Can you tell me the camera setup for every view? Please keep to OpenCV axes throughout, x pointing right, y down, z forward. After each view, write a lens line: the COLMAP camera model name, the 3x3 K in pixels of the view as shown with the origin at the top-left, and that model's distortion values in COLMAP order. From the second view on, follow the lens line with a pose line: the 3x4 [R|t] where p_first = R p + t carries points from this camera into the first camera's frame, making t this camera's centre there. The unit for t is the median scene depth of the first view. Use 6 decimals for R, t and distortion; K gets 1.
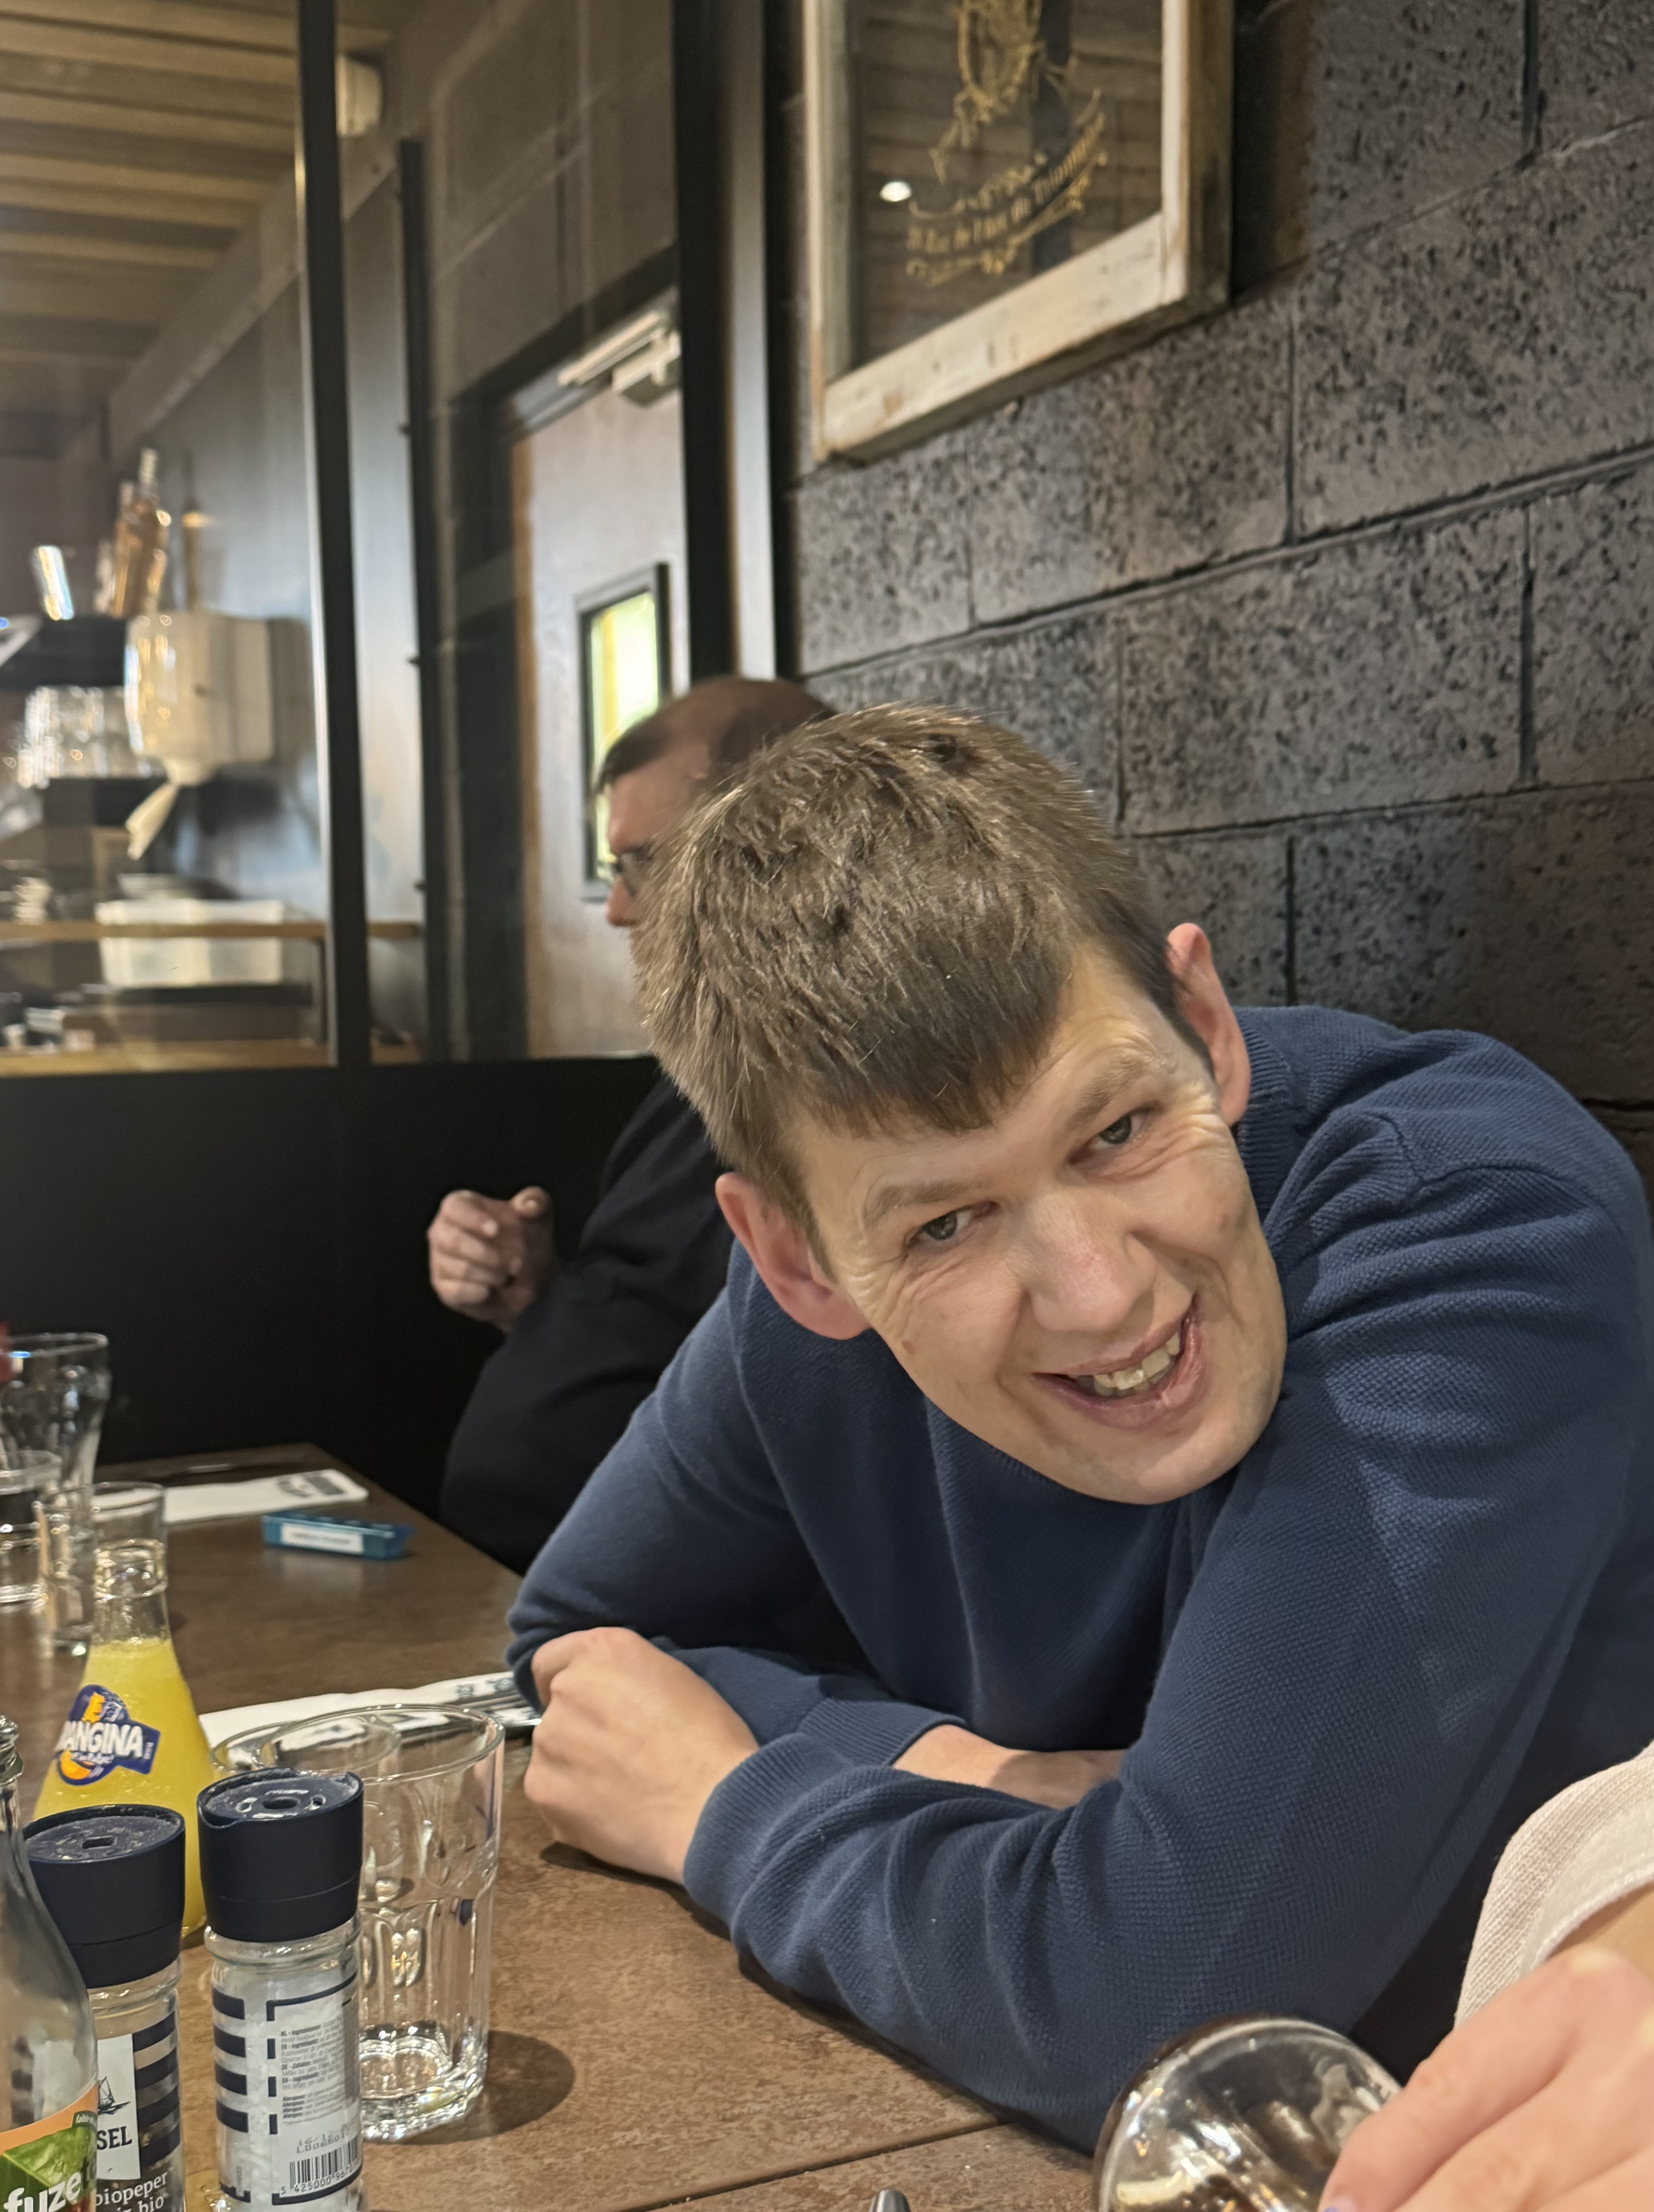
lens RADIAL K [[2497.8, 0, 840.1], [0, 2497.8, 1104.7], [0, 0, 1]] dist [0.178683, -0.432204]
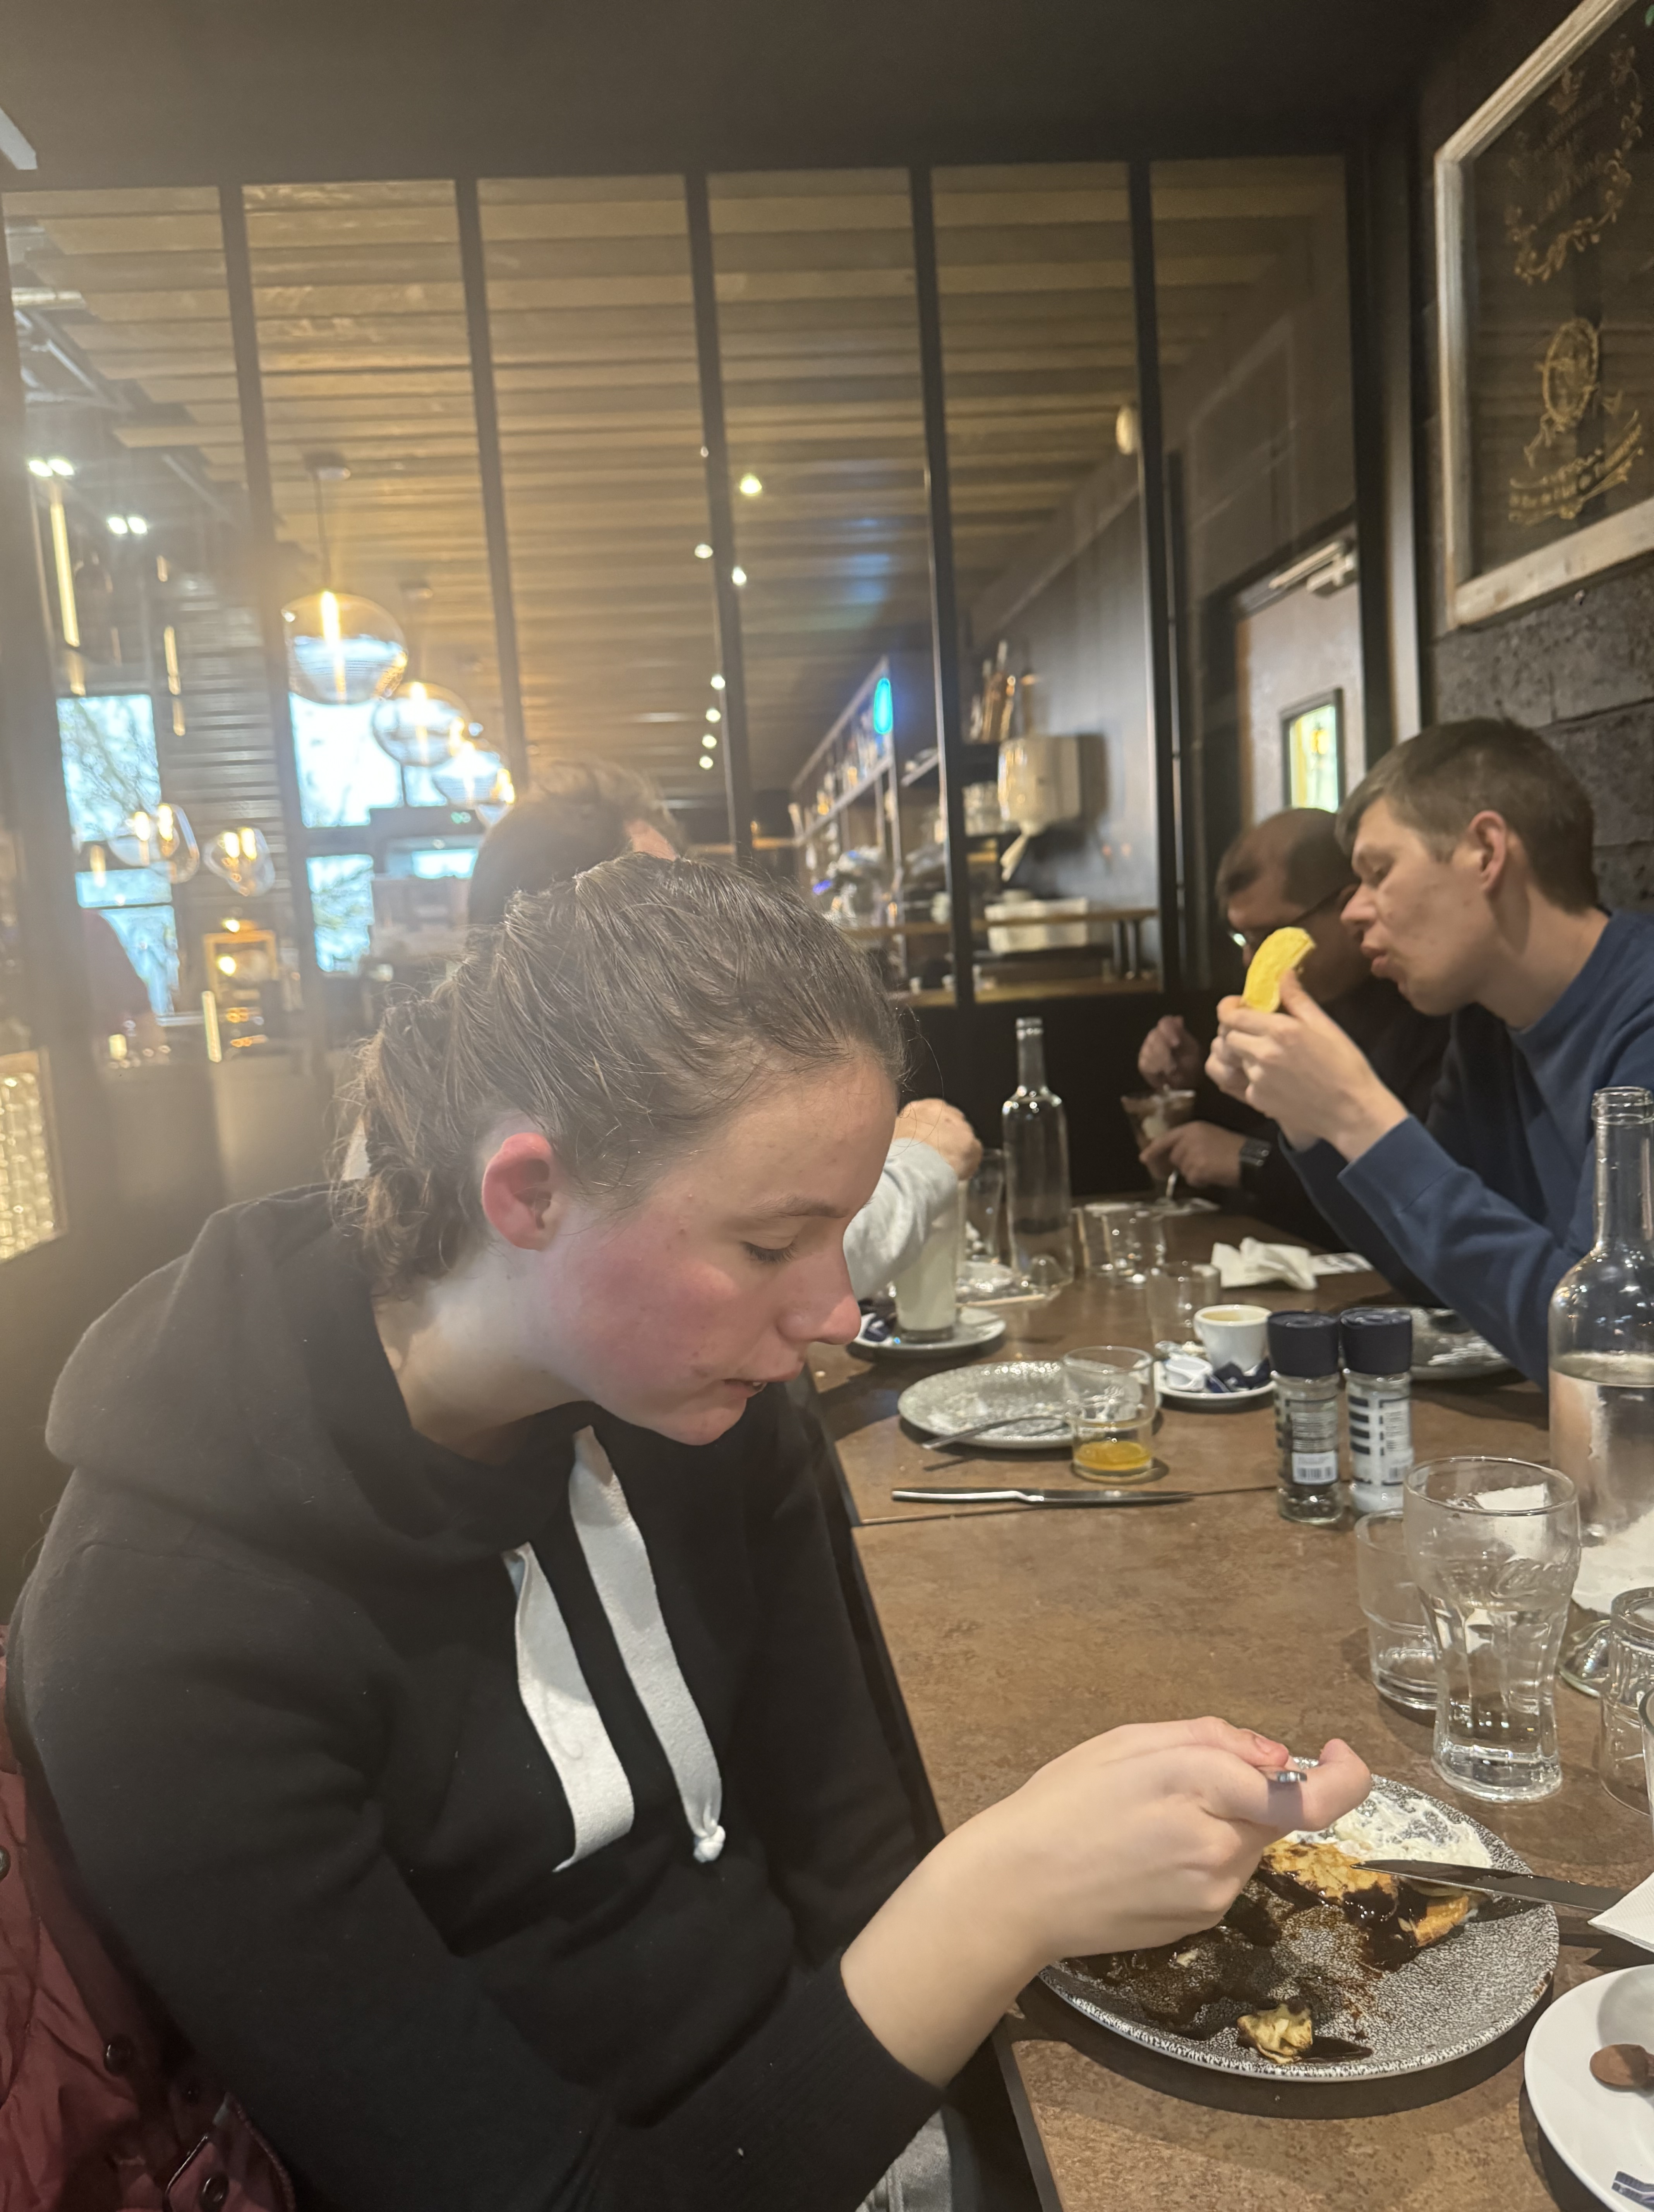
lens RADIAL K [[1579.0, 0, 791.0], [0, 1579.0, 1108.6], [0, 0, 1]] dist [0.068221, -0.137073]
pose [[0.935259, -0.006694, -0.353901, -0.055356], [0.027879, 0.998108, 0.054796, -0.002258], [0.352865, -0.061115, 0.933676, -0.224411]]
